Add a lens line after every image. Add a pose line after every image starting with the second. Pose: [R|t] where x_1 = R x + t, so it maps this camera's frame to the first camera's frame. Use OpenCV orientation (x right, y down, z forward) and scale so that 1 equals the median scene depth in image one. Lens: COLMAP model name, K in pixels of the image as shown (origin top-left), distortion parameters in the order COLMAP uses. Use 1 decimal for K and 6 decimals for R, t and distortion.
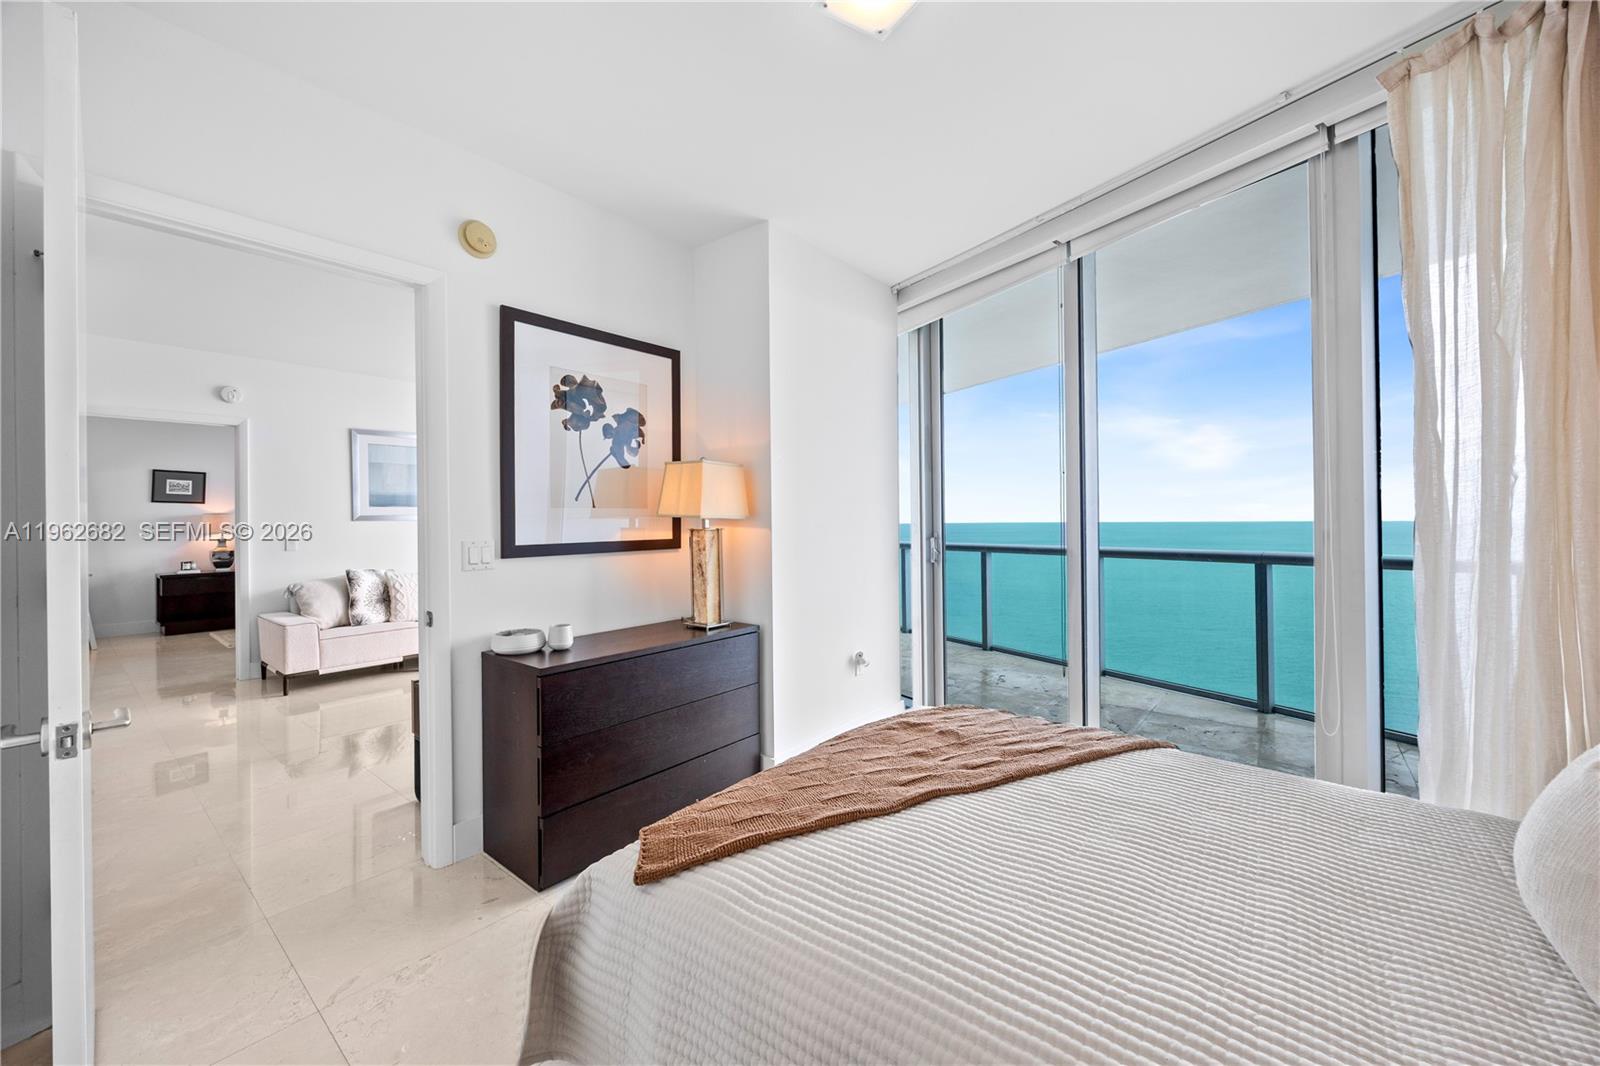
lens RADIAL K [[621.9, 0, 796.2], [0, 621.9, 519.9], [0, 0, 1]] dist [0.000393, -0.000038]
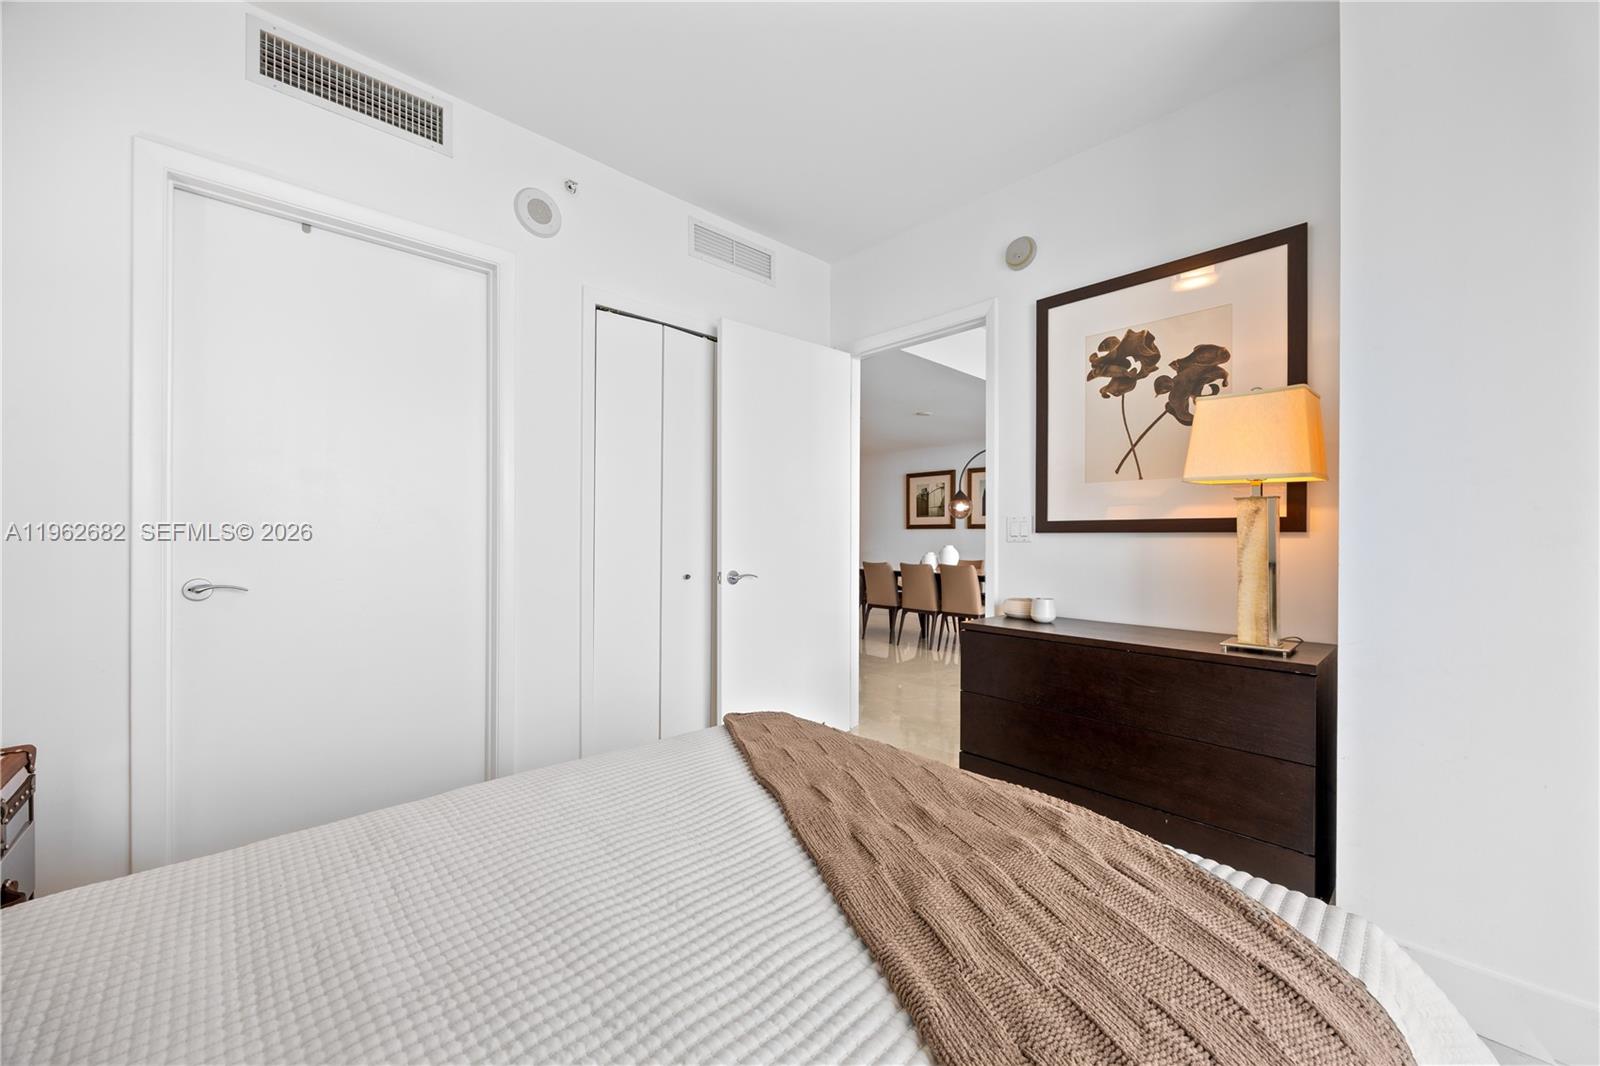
lens RADIAL K [[611.3, 0, 794.0], [0, 611.3, 534.3], [0, 0, 1]] dist [0.000007, -0.000279]
pose [[-0.133126, 0.010755, -0.991041, 0.601051], [0.001273, 0.999942, 0.010681, 0.048539], [0.991098, 0.000160, -0.133132, 0.664391]]
